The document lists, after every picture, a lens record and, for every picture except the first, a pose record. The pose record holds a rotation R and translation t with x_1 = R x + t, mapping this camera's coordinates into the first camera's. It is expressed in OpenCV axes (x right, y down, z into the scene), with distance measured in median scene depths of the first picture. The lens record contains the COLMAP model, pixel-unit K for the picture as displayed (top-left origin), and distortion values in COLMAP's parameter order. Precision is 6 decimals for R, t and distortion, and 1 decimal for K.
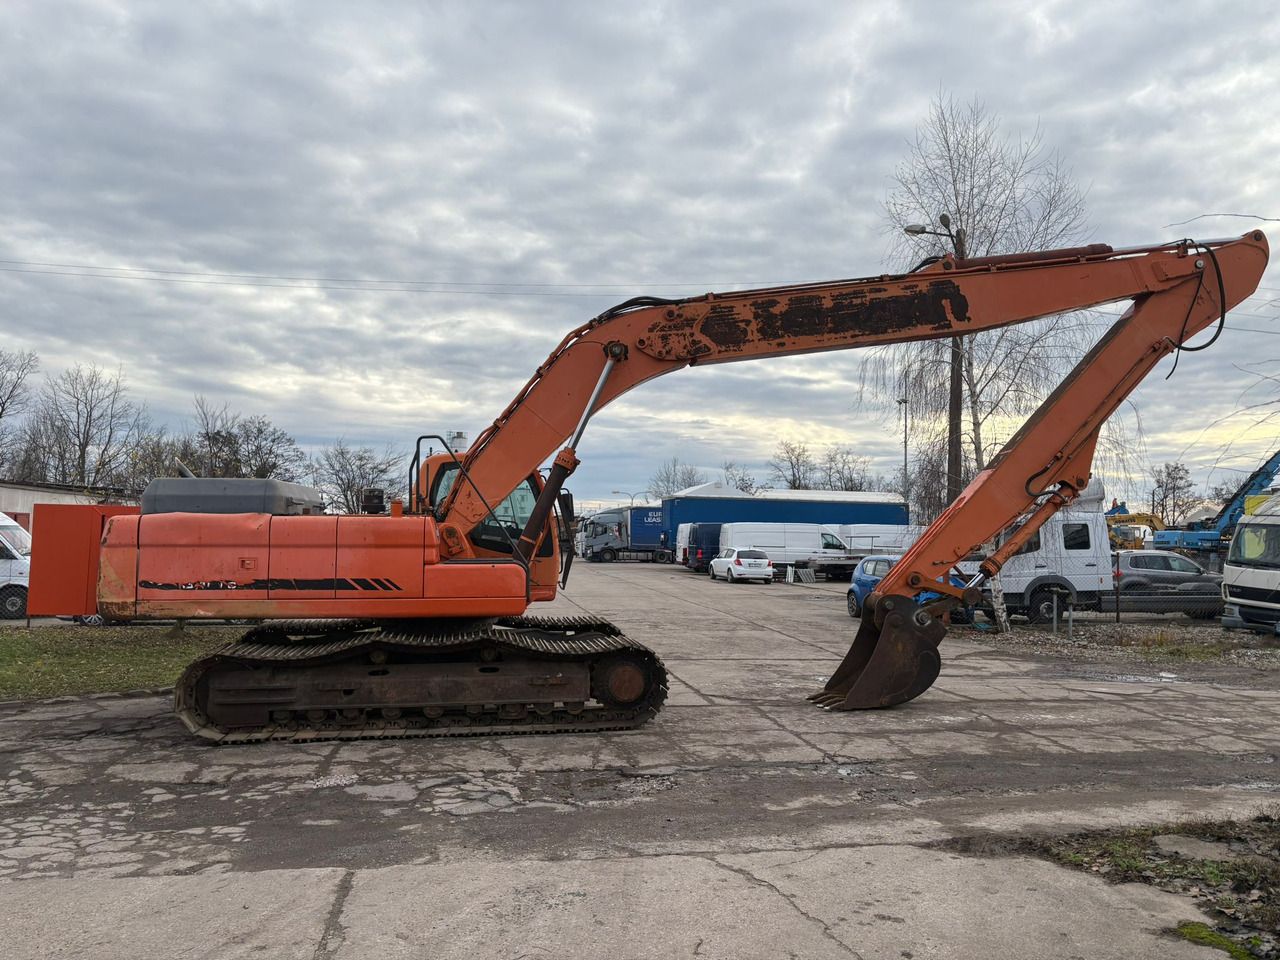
lens RADIAL K [[1001.9, 0, 630.0], [0, 1001.9, 464.9], [0, 0, 1]] dist [0.044785, -0.038044]
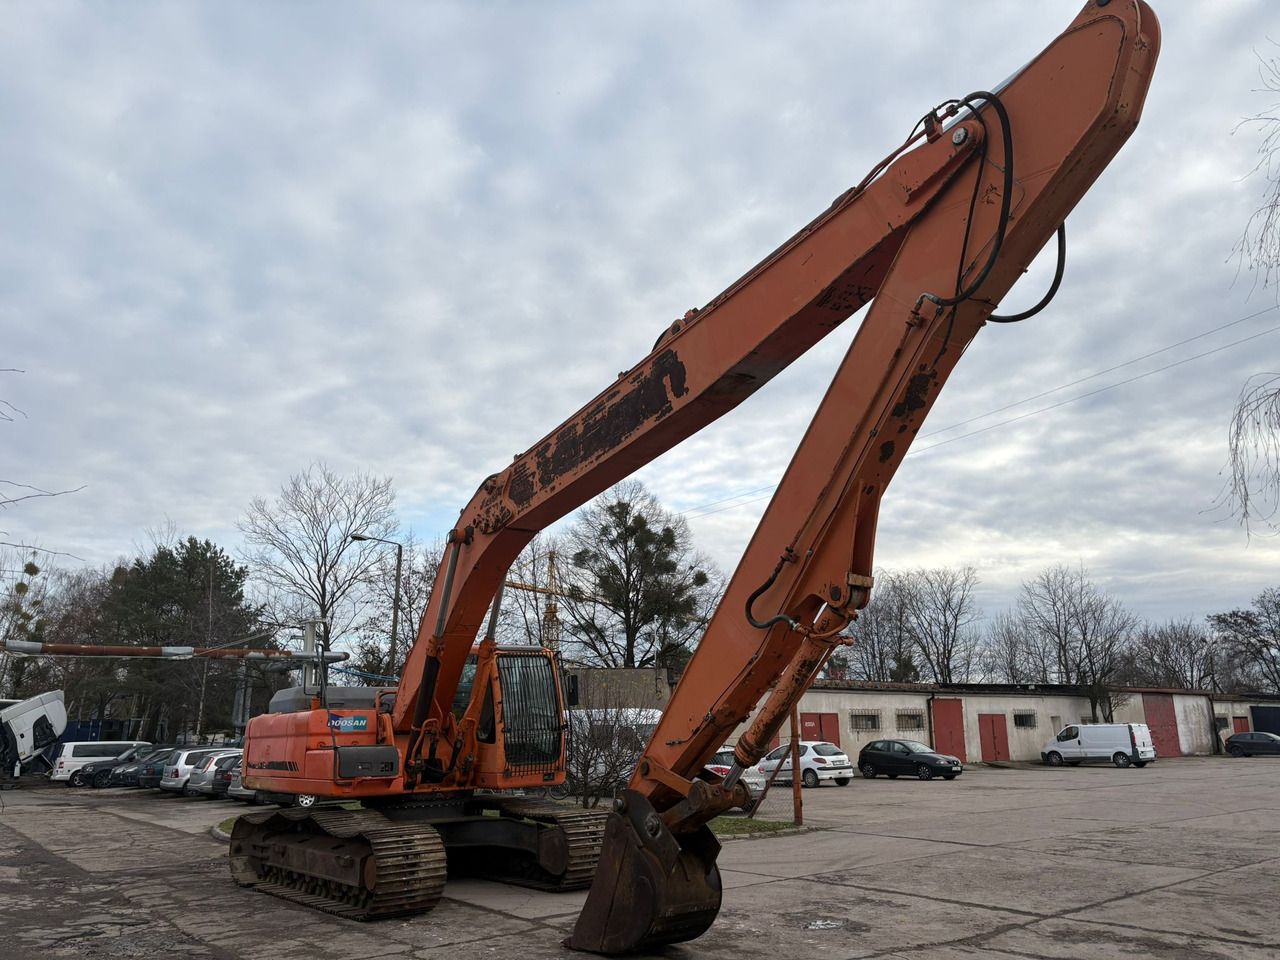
lens RADIAL K [[958.2, 0, 641.9], [0, 958.2, 477.2], [0, 0, 1]] dist [0.049990, -0.047753]
pose [[0.480526, -0.245146, -0.842020, 0.908602], [0.084697, 0.968620, -0.233669, 0.074477], [0.872881, 0.040967, 0.486210, 0.659686]]
